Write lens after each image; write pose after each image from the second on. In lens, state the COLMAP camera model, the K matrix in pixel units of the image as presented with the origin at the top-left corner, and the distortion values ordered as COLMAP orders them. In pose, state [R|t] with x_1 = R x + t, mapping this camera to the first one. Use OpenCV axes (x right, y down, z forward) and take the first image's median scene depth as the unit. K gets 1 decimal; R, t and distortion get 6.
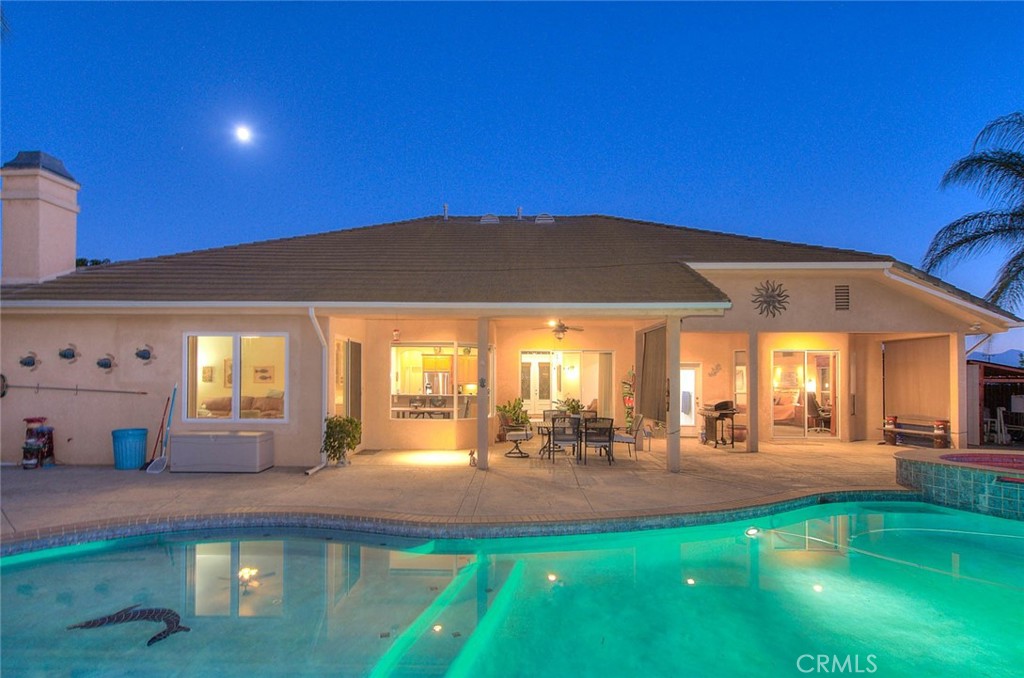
lens RADIAL K [[471.6, 0, 513.6], [0, 471.6, 377.0], [0, 0, 1]] dist [0.002010, 0.000116]
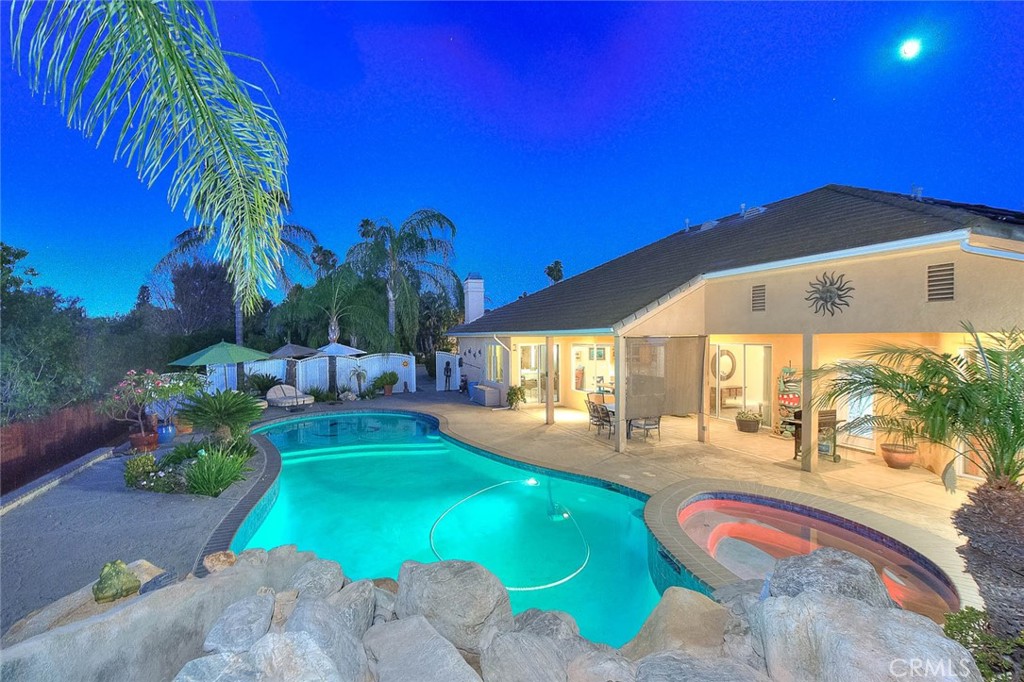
lens RADIAL K [[414.5, 0, 512.2], [0, 414.5, 340.6], [0, 0, 1]] dist [0.004348, -0.000063]
pose [[0.442493, -0.001884, -0.896770, 0.989638], [0.004580, 0.999990, 0.000158, -0.088224], [0.896760, -0.004177, 0.442497, 0.169482]]
